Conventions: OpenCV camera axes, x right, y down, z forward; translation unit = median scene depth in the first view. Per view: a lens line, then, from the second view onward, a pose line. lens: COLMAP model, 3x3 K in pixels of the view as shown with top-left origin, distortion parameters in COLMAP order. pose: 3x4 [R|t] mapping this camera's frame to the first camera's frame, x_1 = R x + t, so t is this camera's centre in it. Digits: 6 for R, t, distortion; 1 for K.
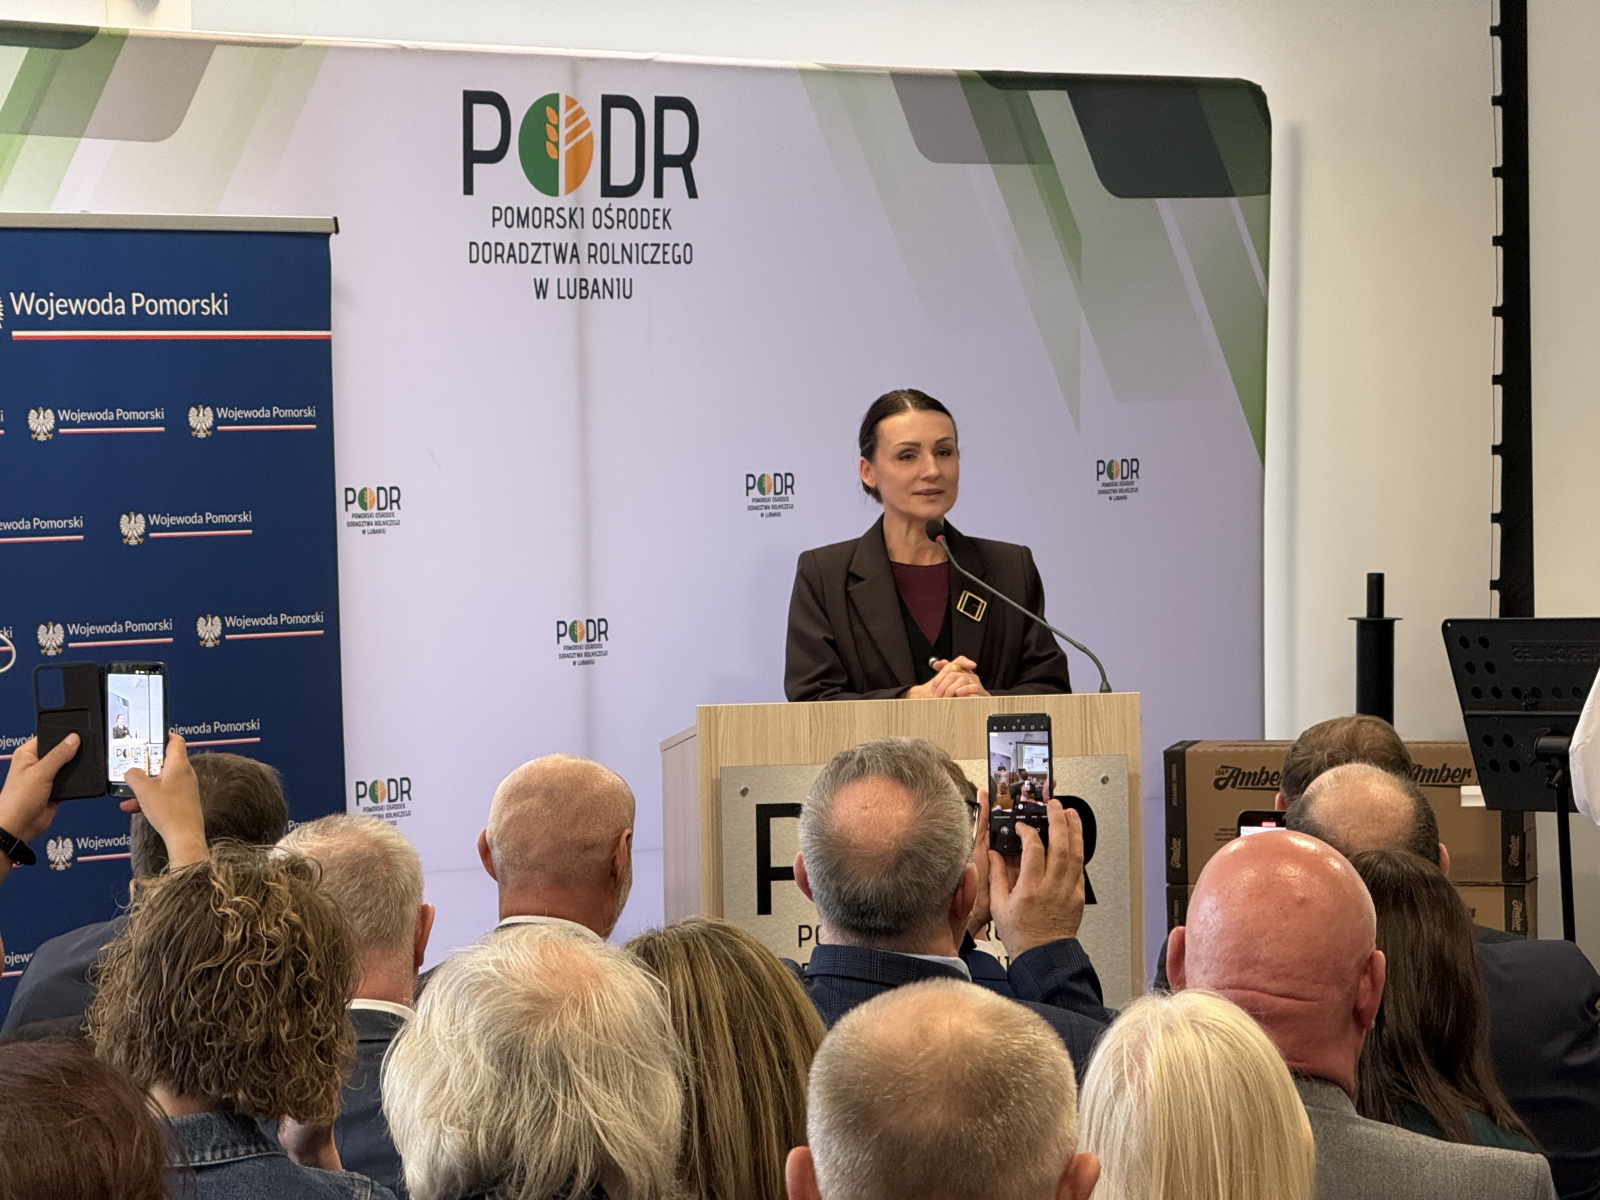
lens RADIAL K [[5520.5, 0, 800.0], [0, 5520.5, 600.0], [0, 0, 1]] dist [0.151942, 1.466613]
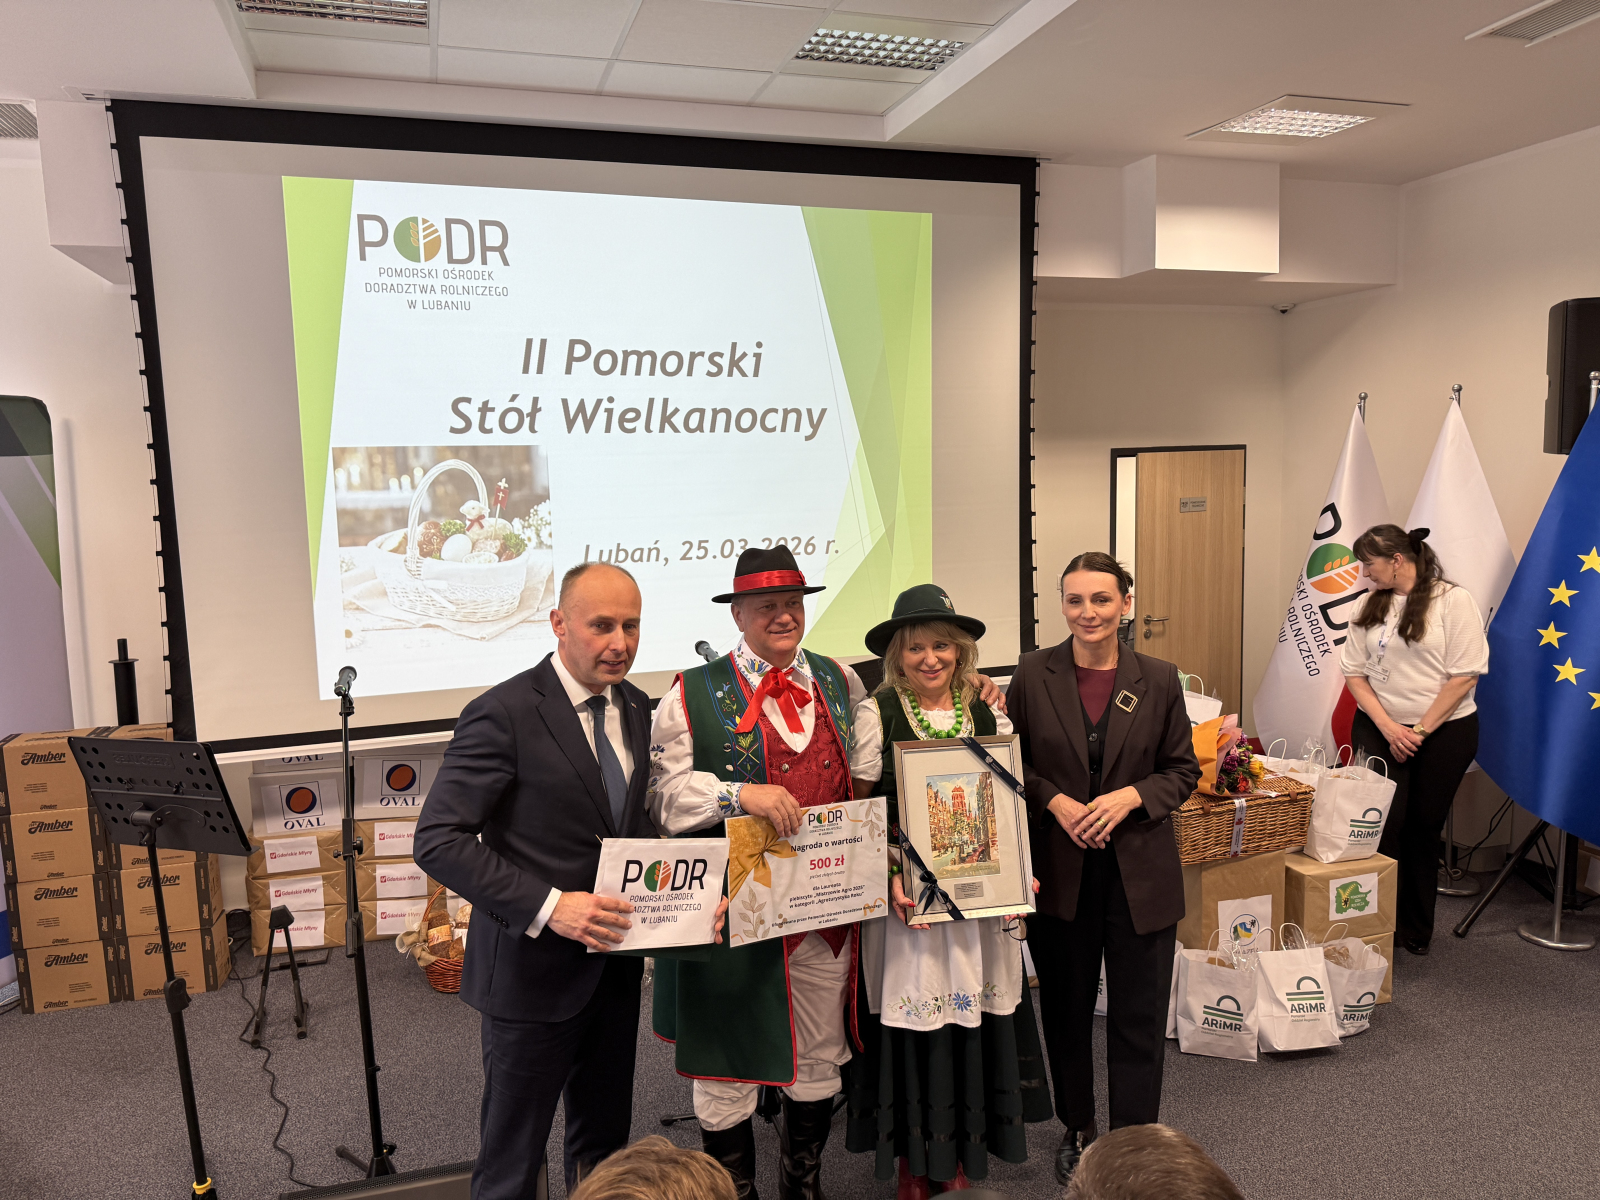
lens RADIAL K [[1103.2, 0, 820.3], [0, 1103.2, 607.5], [0, 0, 1]] dist [0.070827, -0.108698]
pose [[0.856542, -0.067950, 0.511585, 0.130004], [0.029248, 0.996092, 0.083333, -0.049141], [-0.515248, -0.056415, 0.855182, 0.573029]]
